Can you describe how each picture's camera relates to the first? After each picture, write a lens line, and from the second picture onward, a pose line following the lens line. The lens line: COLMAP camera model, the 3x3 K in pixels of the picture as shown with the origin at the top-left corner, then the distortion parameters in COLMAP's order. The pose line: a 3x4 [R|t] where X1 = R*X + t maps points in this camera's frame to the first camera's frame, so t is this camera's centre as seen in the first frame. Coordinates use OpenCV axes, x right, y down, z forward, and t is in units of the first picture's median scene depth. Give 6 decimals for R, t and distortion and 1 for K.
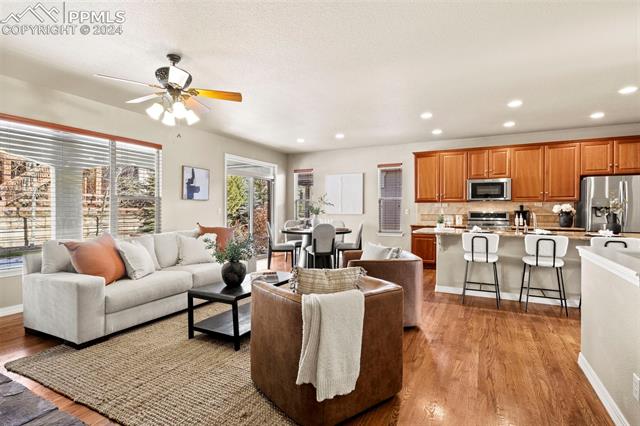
lens RADIAL K [[321.9, 0, 321.5], [0, 321.9, 211.4], [0, 0, 1]] dist [0.003751, 0.000923]
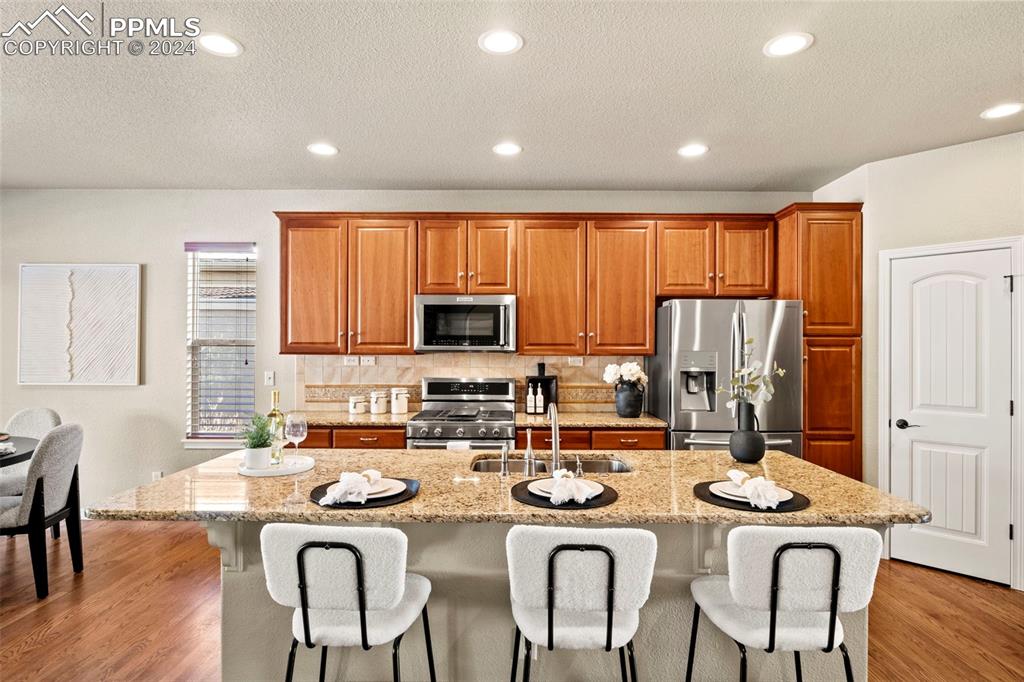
lens RADIAL K [[515.0, 0, 513.2], [0, 515.0, 342.8], [0, 0, 1]] dist [0.003751, 0.000923]
pose [[0.901236, 0.007781, 0.433259, 0.307116], [-0.000508, 0.999857, -0.016900, -0.034295], [-0.433329, 0.015011, 0.901111, 0.428406]]
